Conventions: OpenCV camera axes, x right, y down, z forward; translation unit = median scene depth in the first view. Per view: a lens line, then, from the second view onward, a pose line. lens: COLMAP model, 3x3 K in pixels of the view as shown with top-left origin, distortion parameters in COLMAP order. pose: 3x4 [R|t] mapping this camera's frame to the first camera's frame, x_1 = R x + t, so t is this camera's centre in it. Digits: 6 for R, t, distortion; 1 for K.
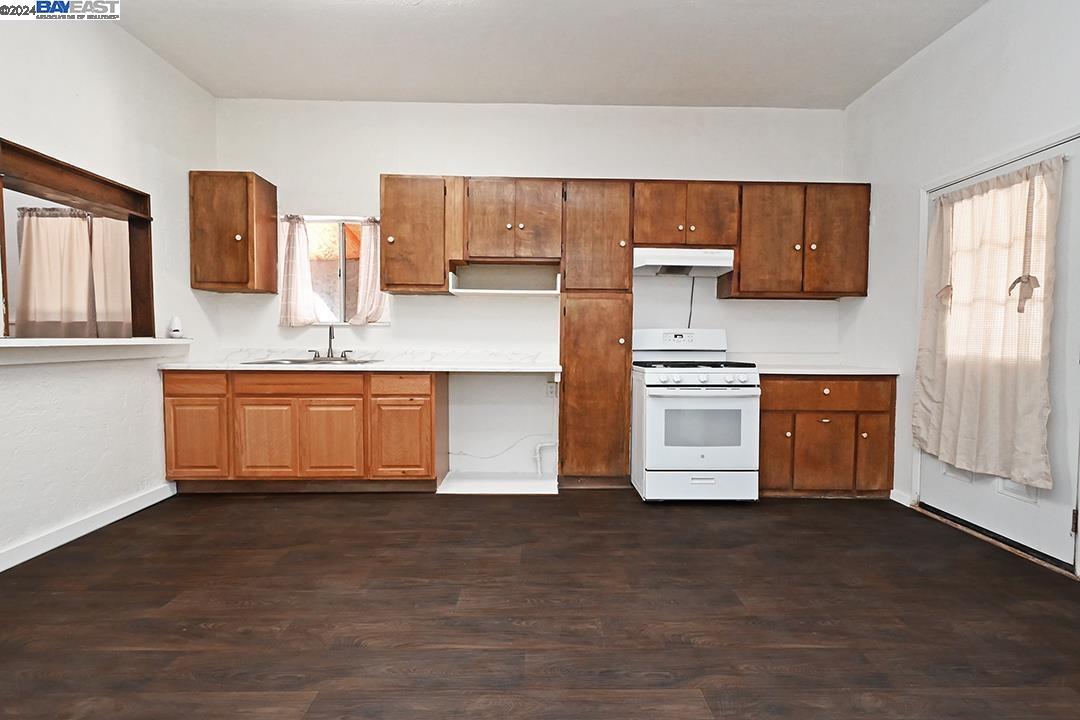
lens RADIAL K [[480.5, 0, 545.6], [0, 480.5, 360.1], [0, 0, 1]] dist [0.004070, -0.005239]
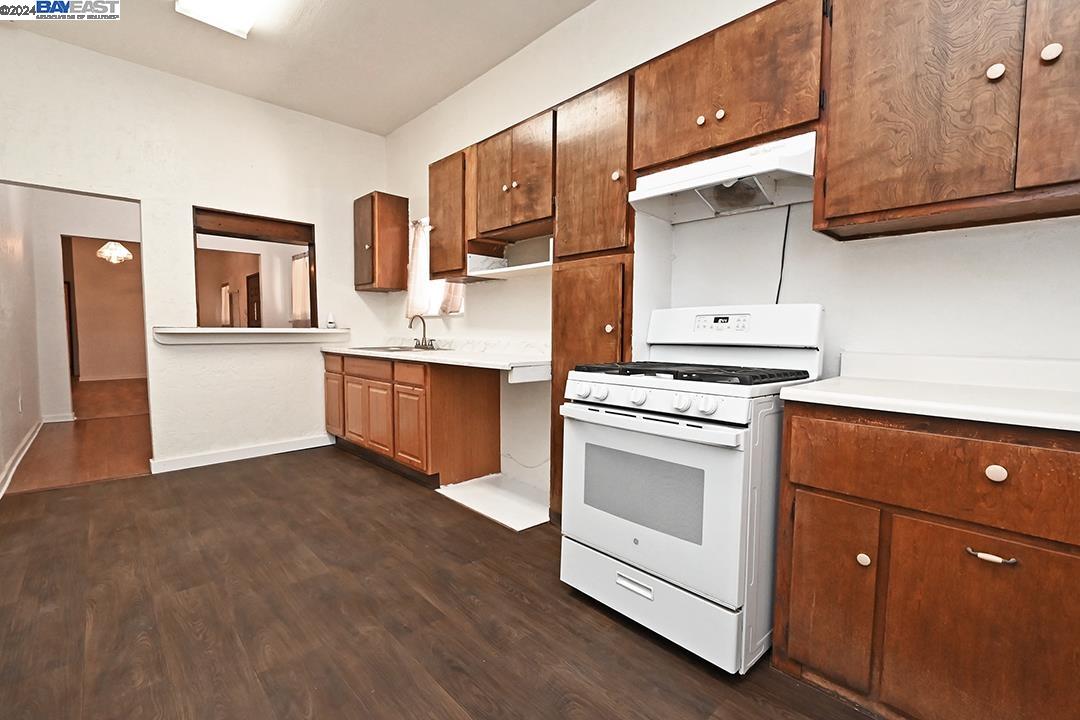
lens RADIAL K [[480.5, 0, 548.5], [0, 480.5, 360.2], [0, 0, 1]] dist [0.004070, -0.005239]
pose [[0.667027, 0.042550, -0.743818, 0.620397], [-0.032656, 0.999078, 0.027868, -0.013445], [0.744318, 0.005702, 0.667801, 0.537950]]
